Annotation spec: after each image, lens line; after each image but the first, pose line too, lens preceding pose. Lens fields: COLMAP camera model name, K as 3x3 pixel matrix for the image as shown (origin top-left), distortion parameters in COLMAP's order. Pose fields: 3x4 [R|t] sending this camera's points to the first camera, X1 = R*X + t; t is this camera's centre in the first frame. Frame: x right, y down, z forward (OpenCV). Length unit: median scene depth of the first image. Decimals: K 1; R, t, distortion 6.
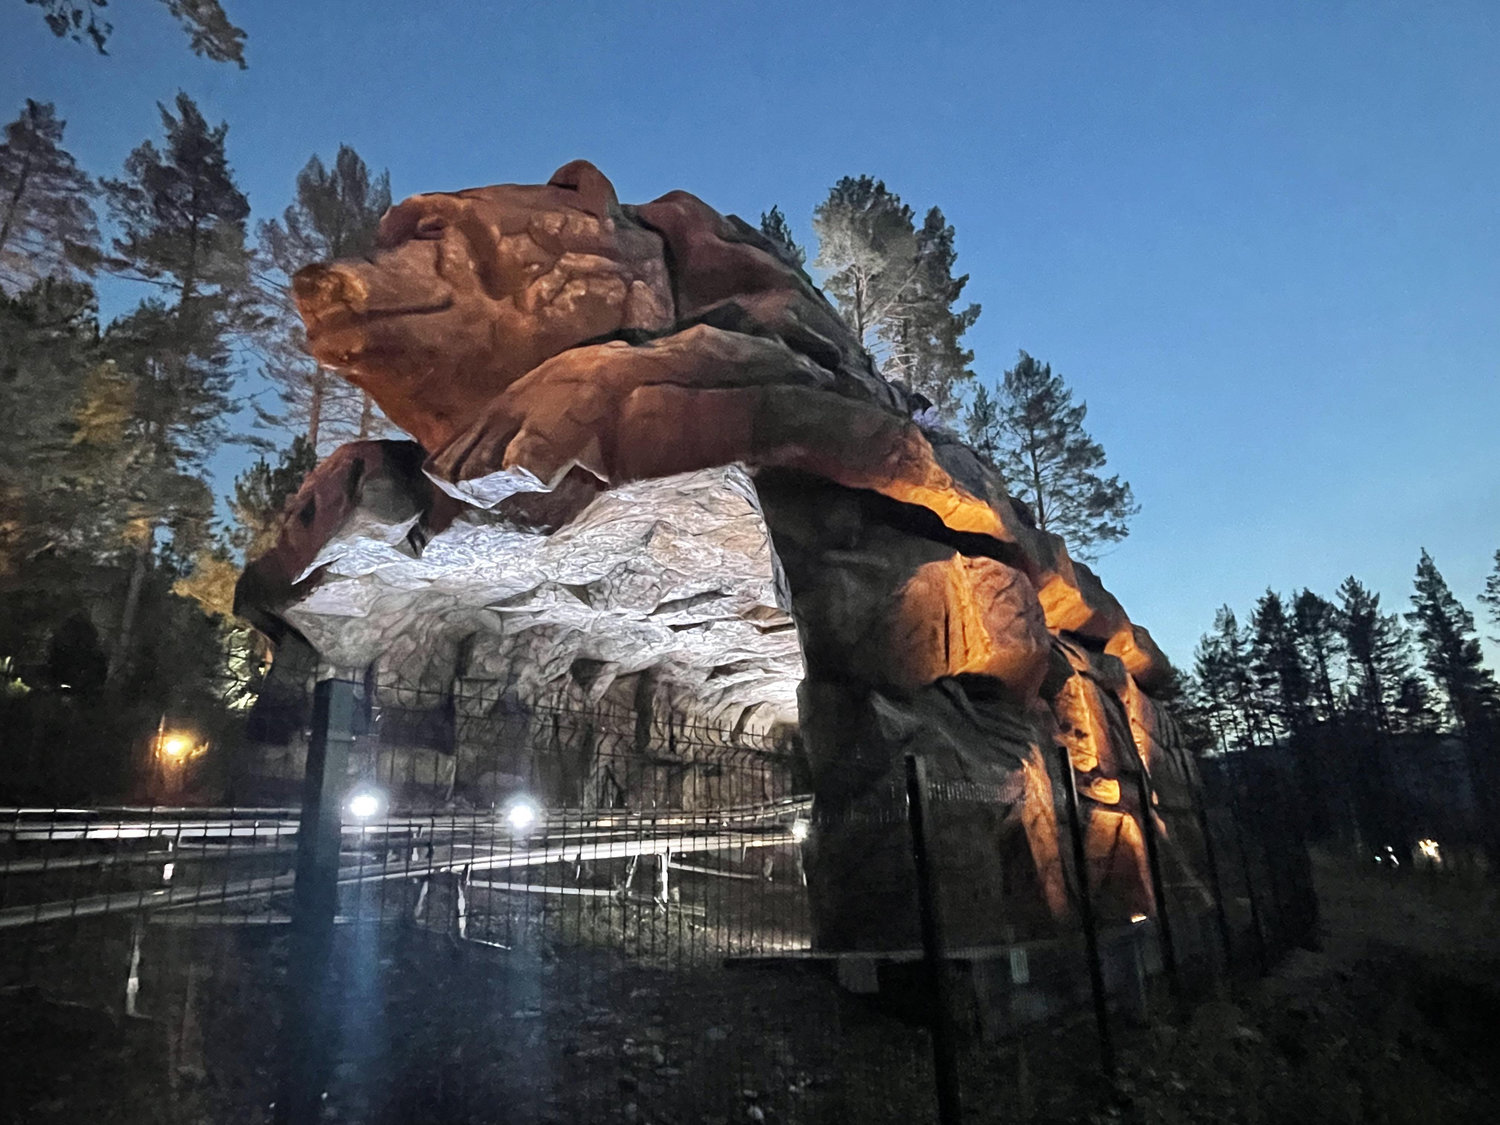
lens RADIAL K [[974.8, 0, 741.3], [0, 974.8, 565.0], [0, 0, 1]] dist [-0.020943, 0.005354]
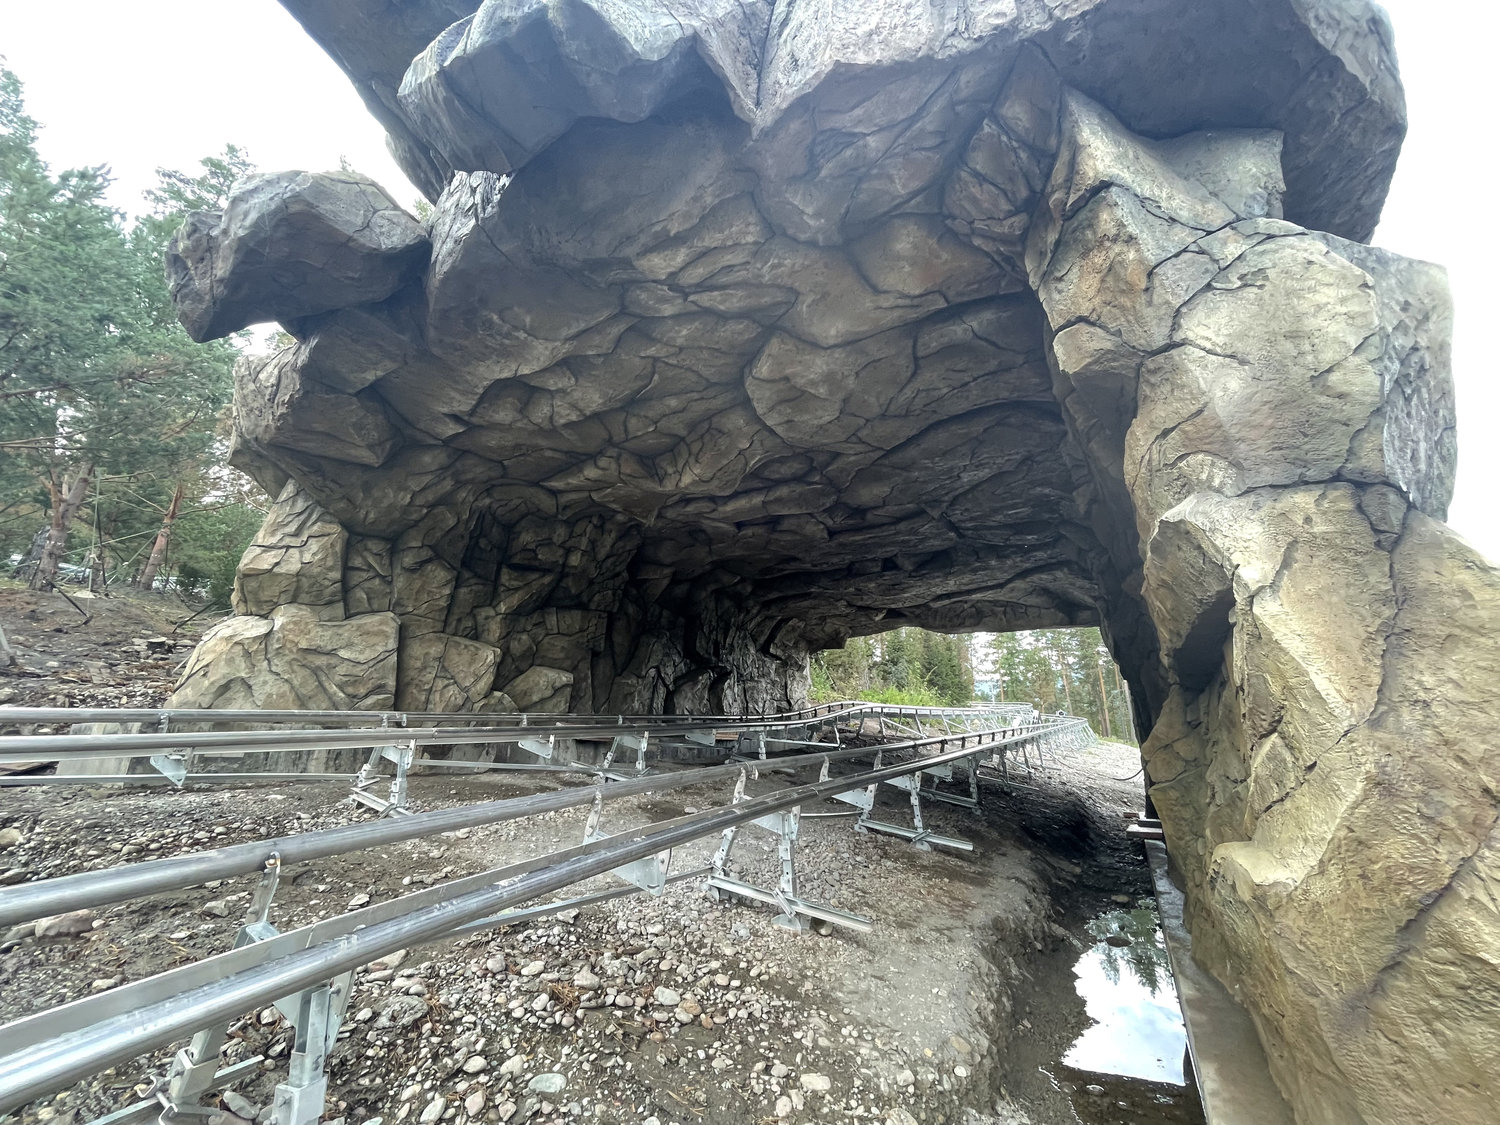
lens RADIAL K [[608.2, 0, 739.8], [0, 608.2, 557.8], [0, 0, 1]] dist [-0.001996, -0.000650]
pose [[0.998134, 0.055727, 0.024956, -0.084555], [-0.056229, 0.998220, 0.019889, 0.085139], [-0.023804, -0.021255, 0.999491, 0.414073]]
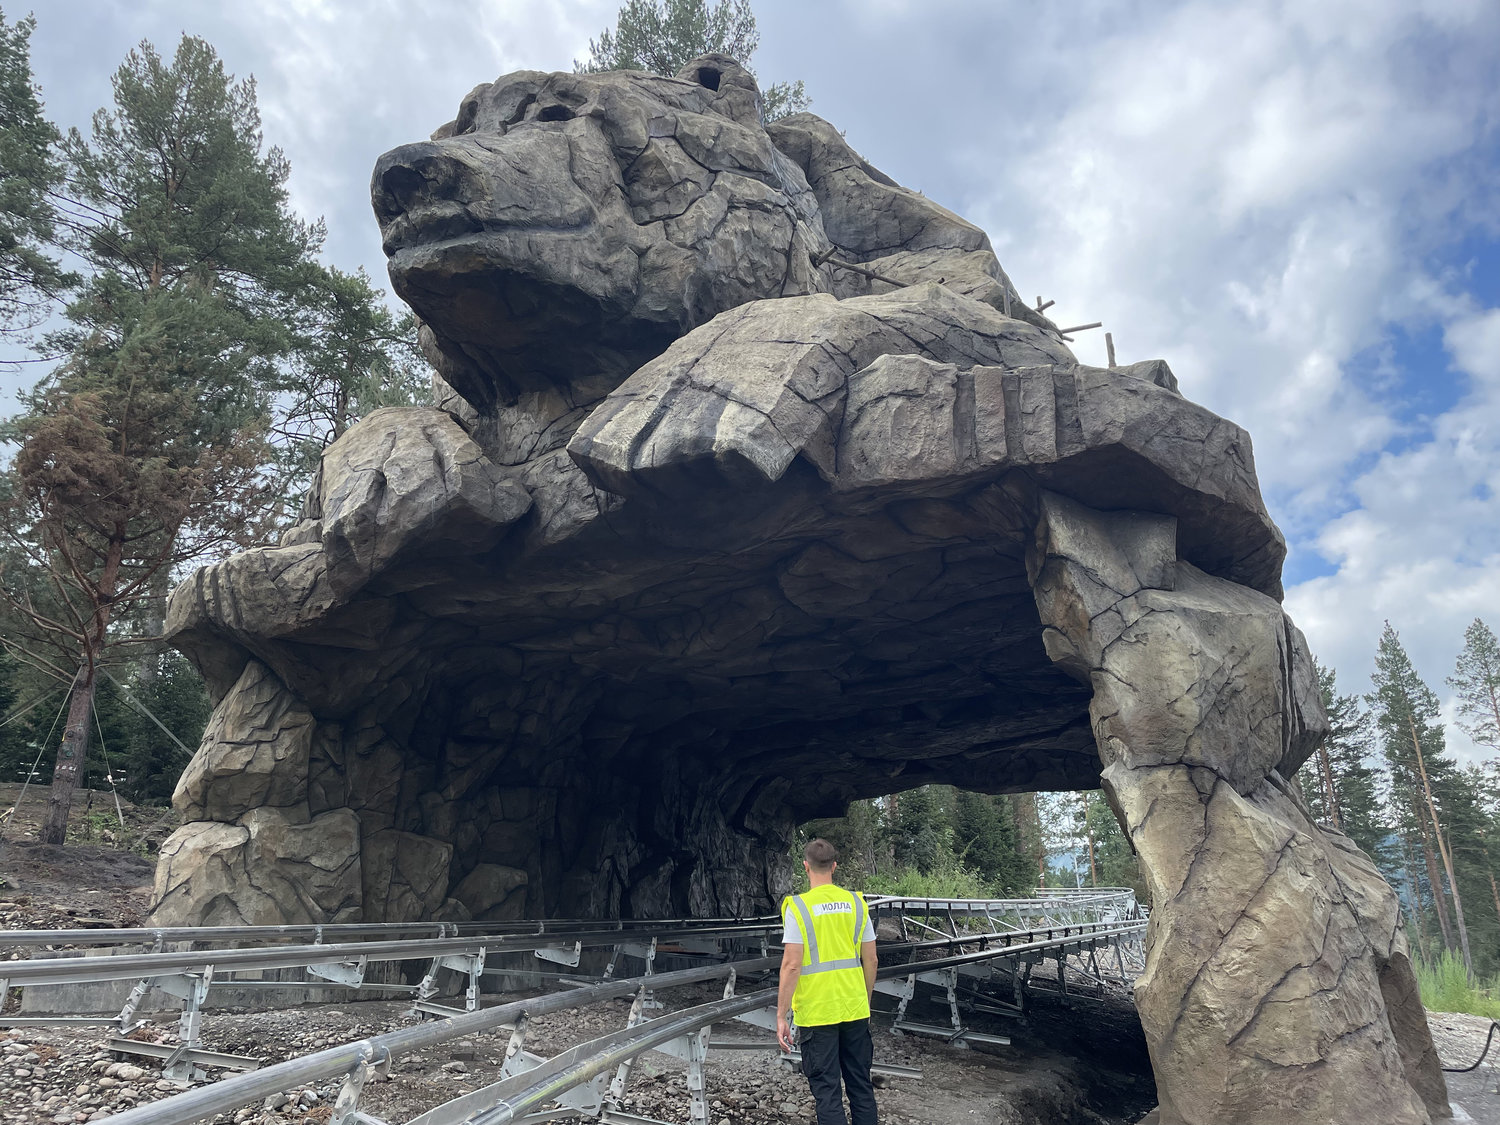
lens RADIAL K [[1133.8, 0, 744.1], [0, 1133.8, 575.3], [0, 0, 1]] dist [0.071069, -0.083997]
pose [[0.989721, 0.053426, 0.132661, -0.190424], [-0.049846, 0.998301, -0.030164, 0.007896], [-0.134047, 0.023242, 0.990702, 0.103815]]
